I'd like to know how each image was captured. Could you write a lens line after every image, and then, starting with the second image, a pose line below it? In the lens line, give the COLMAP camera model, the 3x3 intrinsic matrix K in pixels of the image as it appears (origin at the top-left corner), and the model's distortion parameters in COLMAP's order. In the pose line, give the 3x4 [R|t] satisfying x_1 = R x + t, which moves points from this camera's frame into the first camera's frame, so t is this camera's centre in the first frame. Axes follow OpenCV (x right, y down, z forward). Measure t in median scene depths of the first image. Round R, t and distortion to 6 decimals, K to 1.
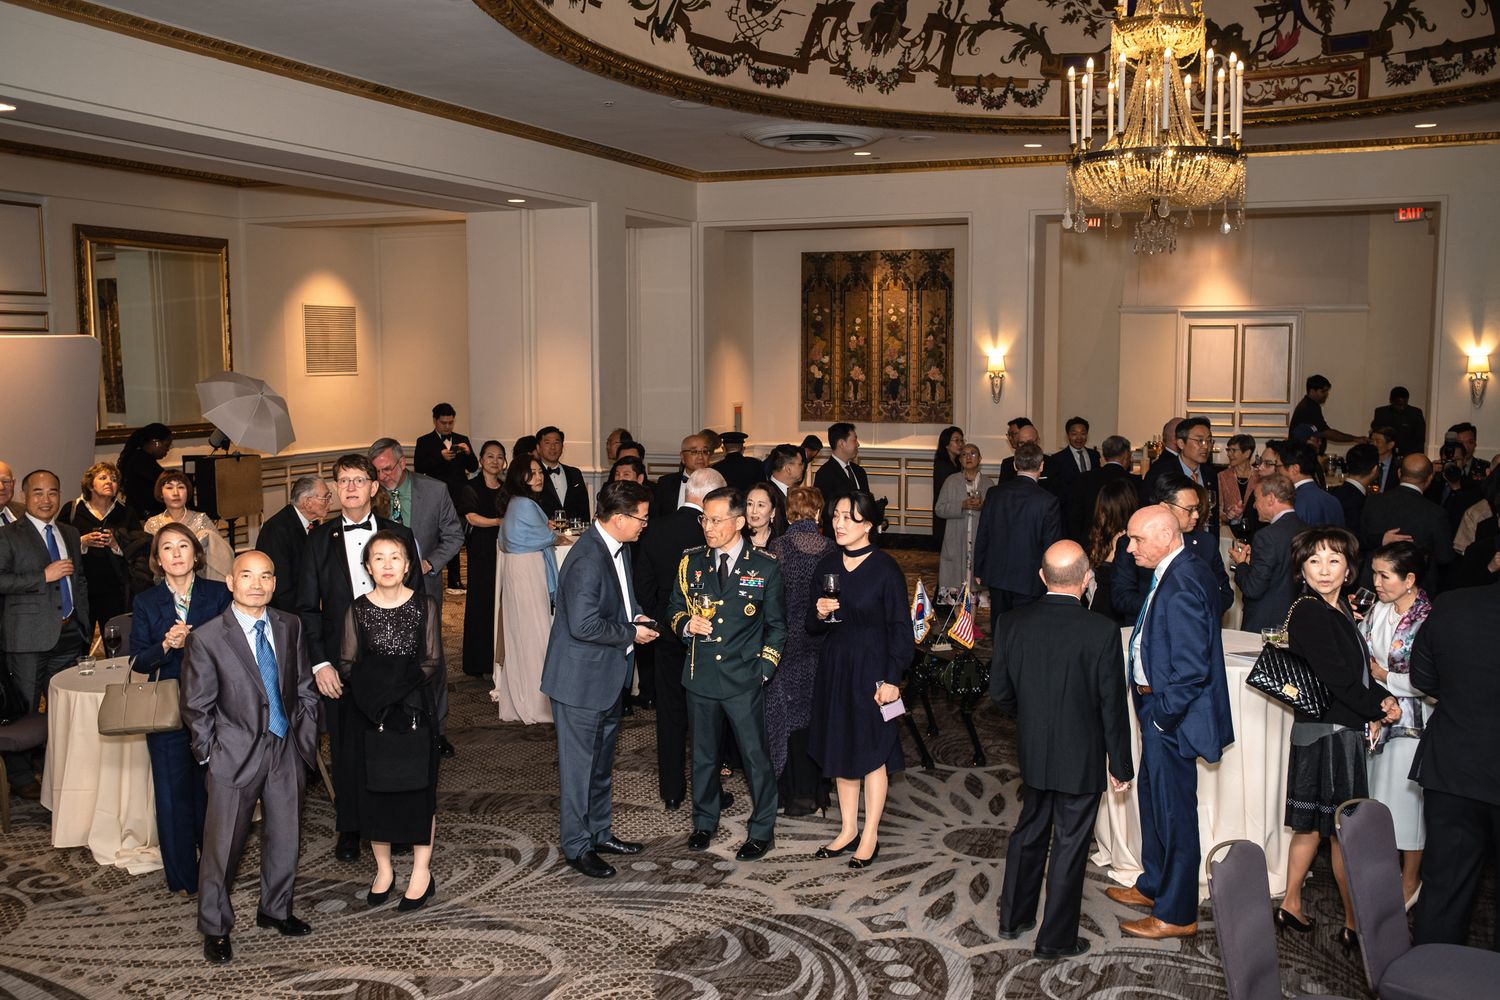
lens RADIAL K [[1481.1, 0, 736.9], [0, 1481.1, 491.9], [0, 0, 1]] dist [-0.015359, 0.000000]
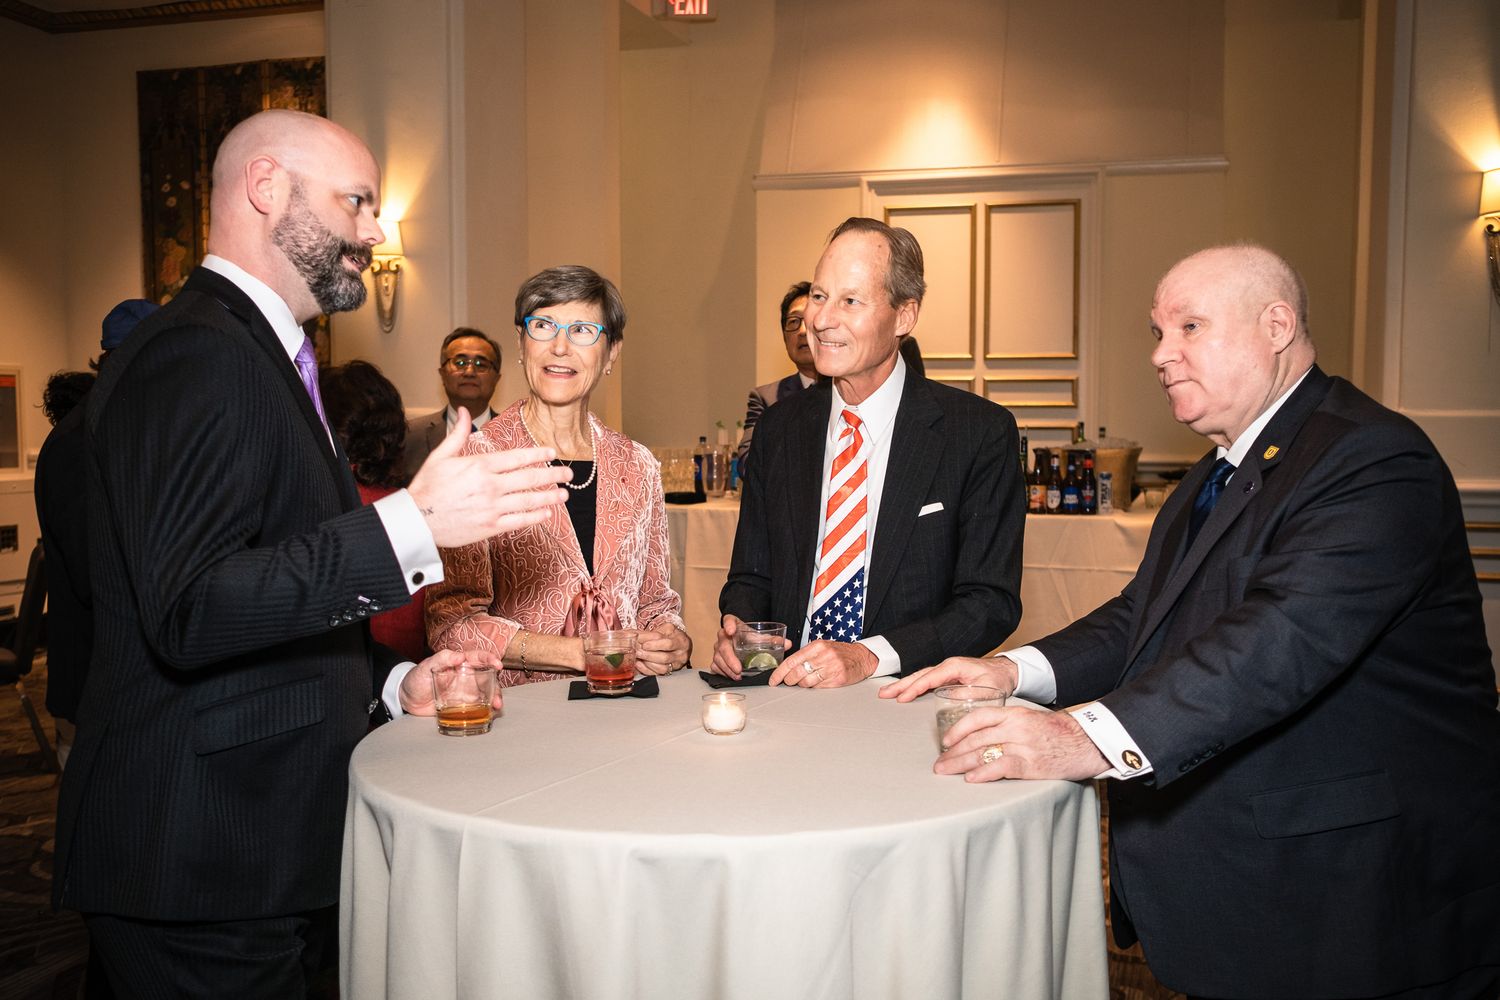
lens RADIAL K [[1481.1, 0, 756.3], [0, 1481.1, 503.6], [0, 0, 1]] dist [-0.015359, 0.000000]
pose [[0.996392, -0.001603, 0.084854, 0.216184], [0.004868, 0.999255, -0.038288, 0.005597], [-0.084729, 0.038563, 0.995658, 0.500025]]
